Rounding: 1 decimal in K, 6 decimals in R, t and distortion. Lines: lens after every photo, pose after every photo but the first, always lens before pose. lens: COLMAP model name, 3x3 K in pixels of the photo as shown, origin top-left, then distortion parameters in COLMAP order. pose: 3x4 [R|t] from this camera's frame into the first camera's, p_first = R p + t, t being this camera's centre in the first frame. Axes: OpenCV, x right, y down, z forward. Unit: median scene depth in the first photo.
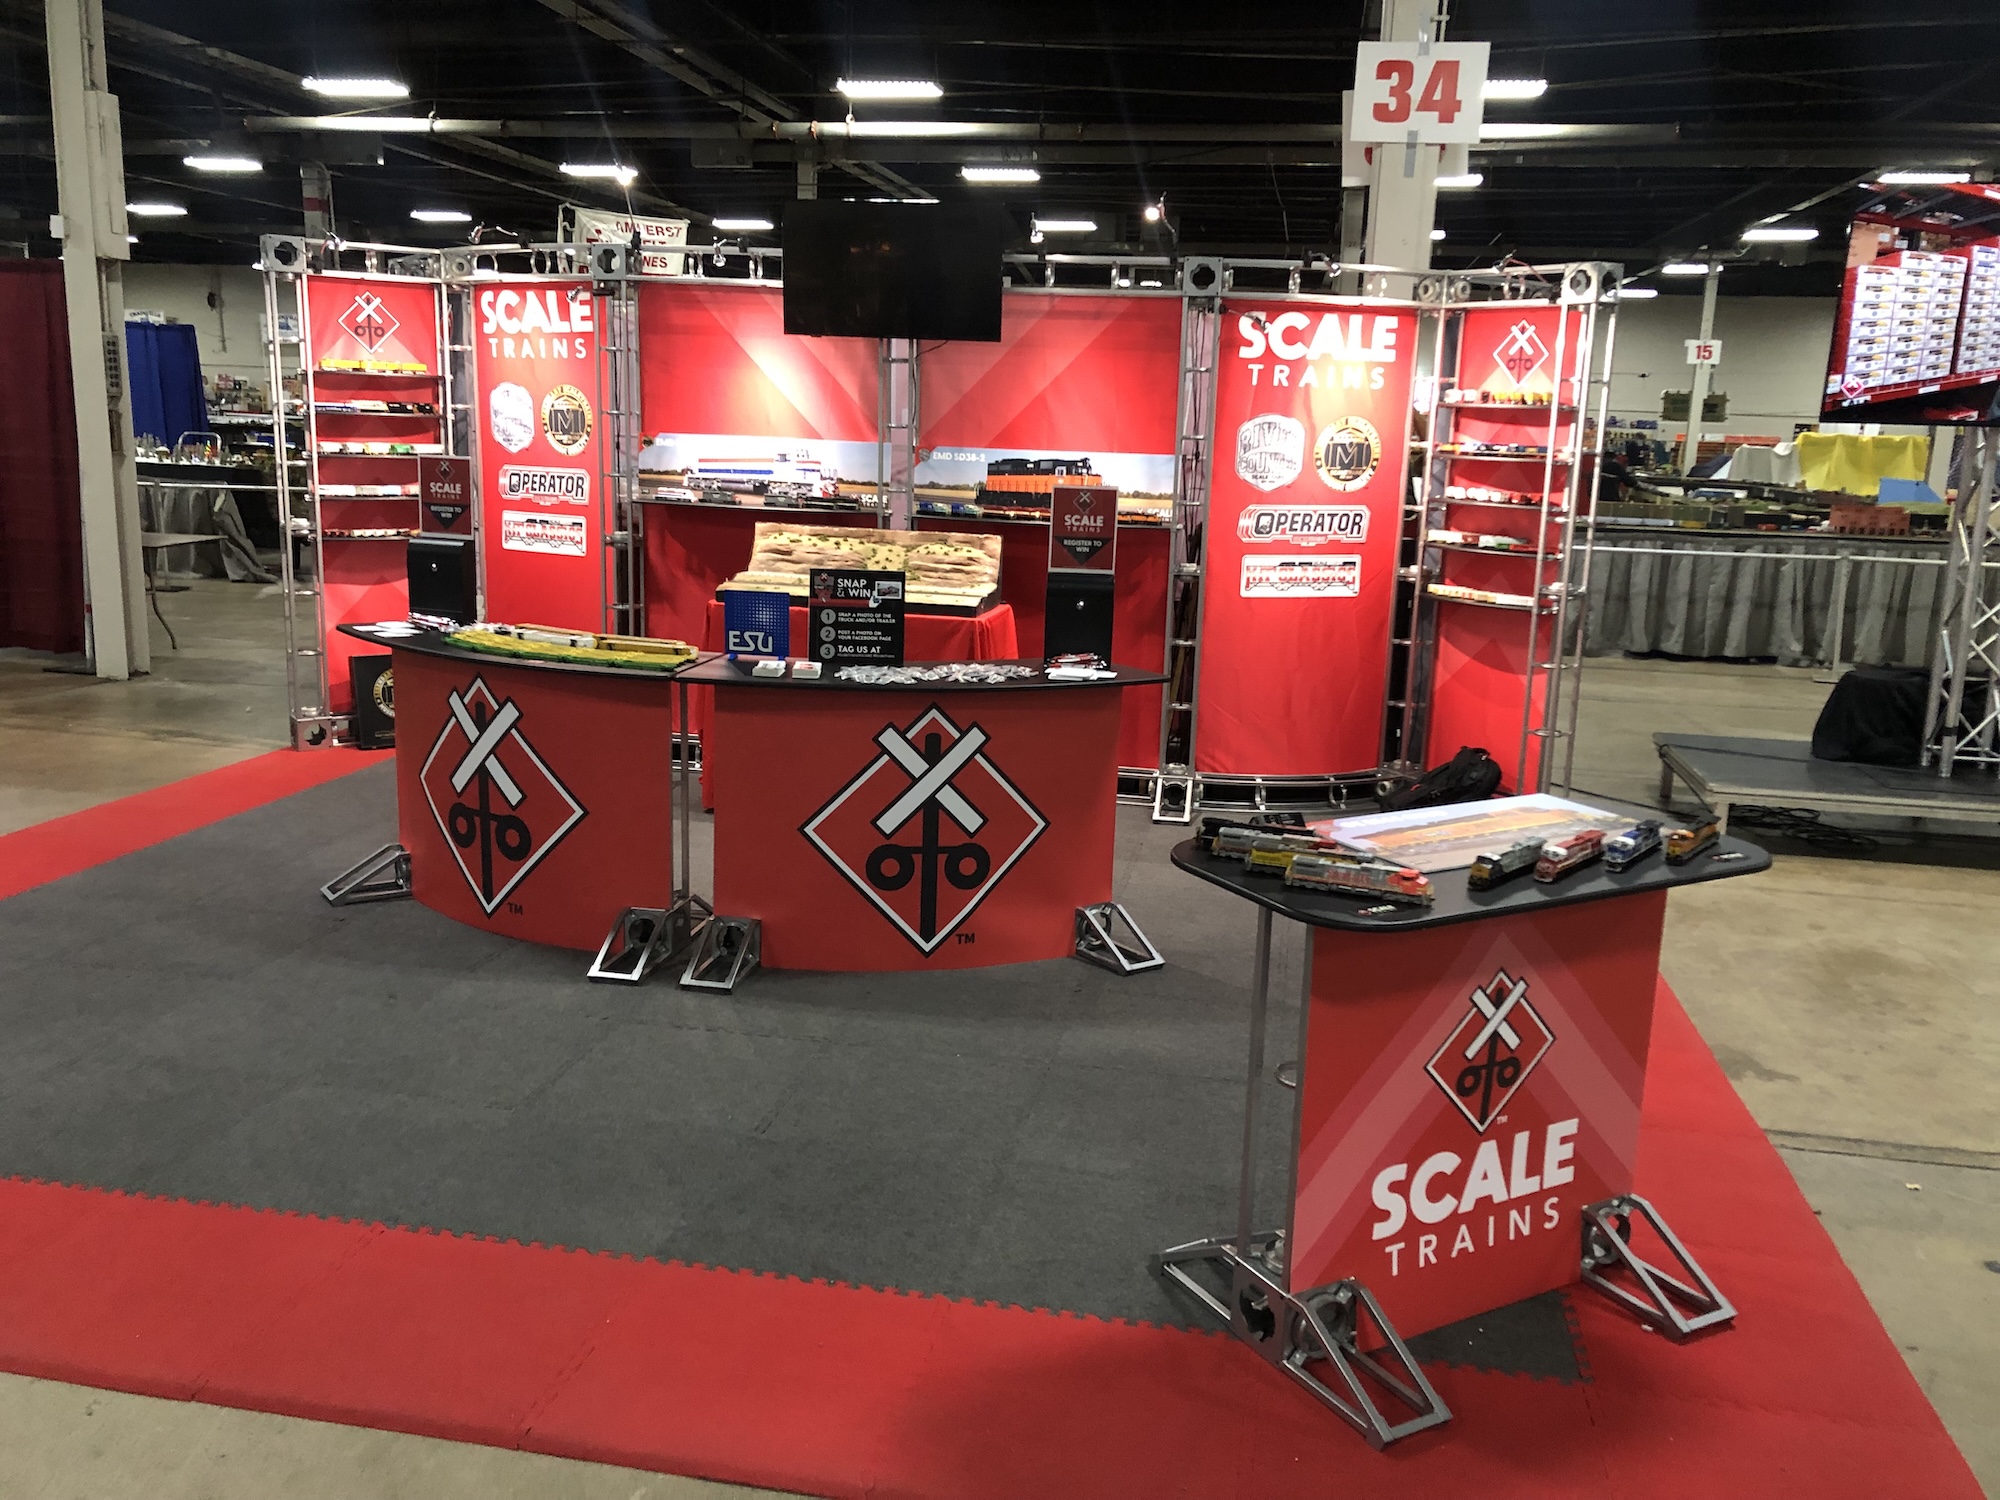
lens RADIAL K [[1592.6, 0, 999.7], [0, 1592.6, 755.3], [0, 0, 1]] dist [0.087263, -0.183991]
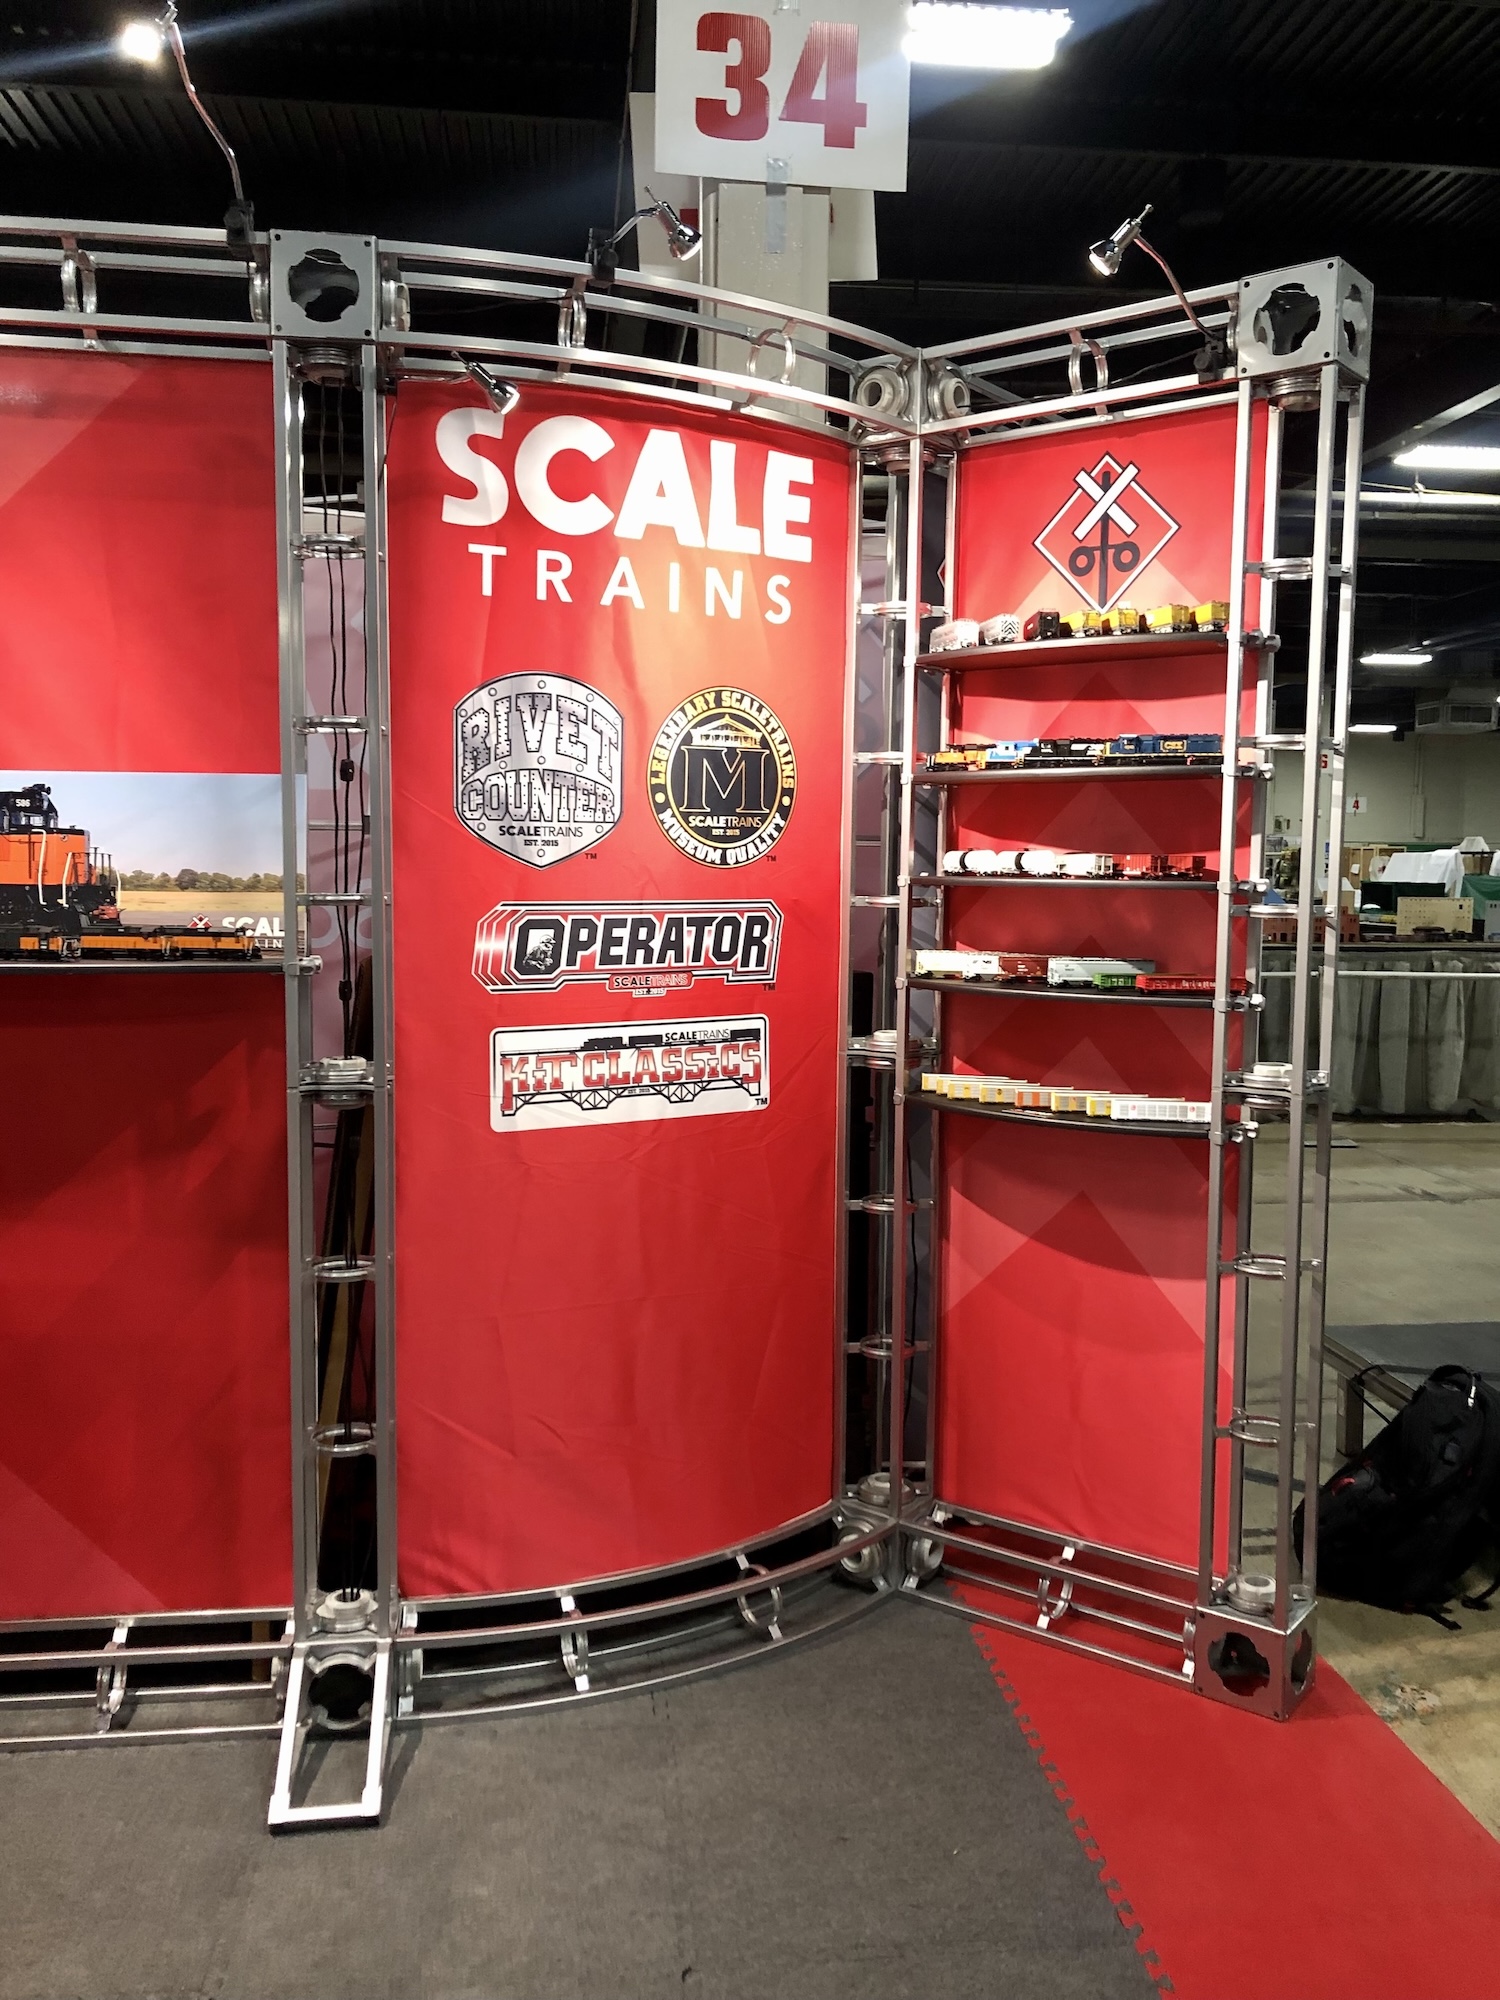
lens RADIAL K [[1590.9, 0, 734.3], [0, 1590.9, 998.1], [0, 0, 1]] dist [0.095003, -0.148637]
pose [[0.957710, -0.045169, 0.284168, 0.098512], [0.079353, 0.990764, -0.109955, -0.084585], [-0.276577, 0.127855, 0.952449, 0.608121]]
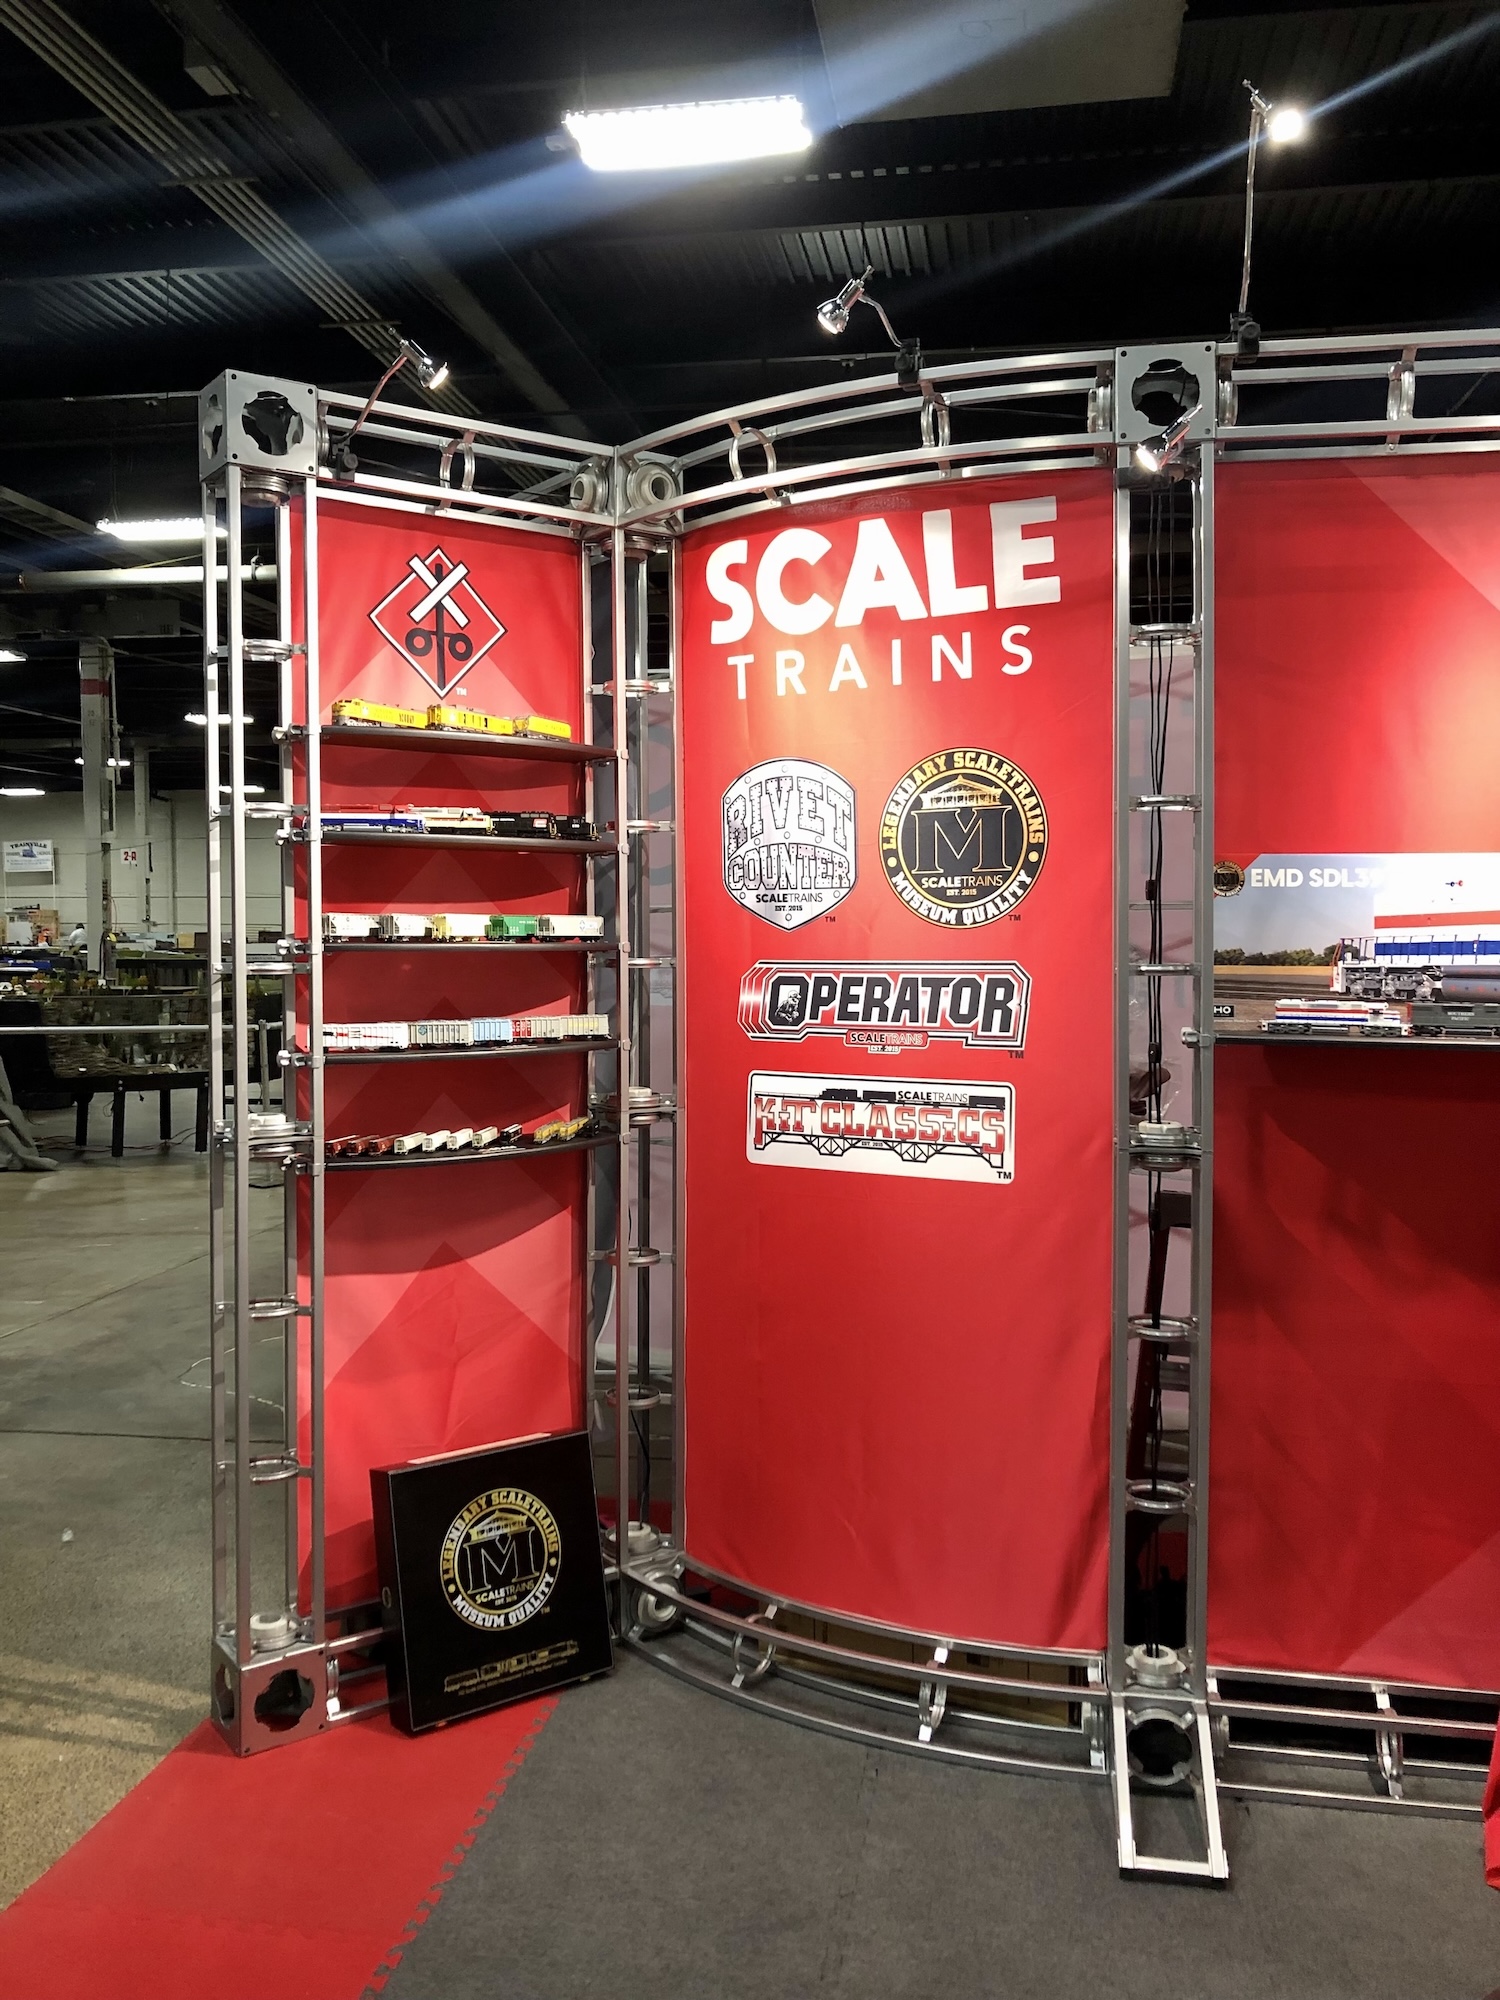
lens RADIAL K [[1606.4, 0, 750.0], [0, 1606.4, 1000.0], [0, 0, 1]] dist [0.060134, -0.109427]
pose [[0.999369, -0.031556, 0.016289, -0.348120], [0.033821, 0.985621, -0.165553, -0.113913], [-0.010831, 0.165999, 0.986066, 0.661642]]
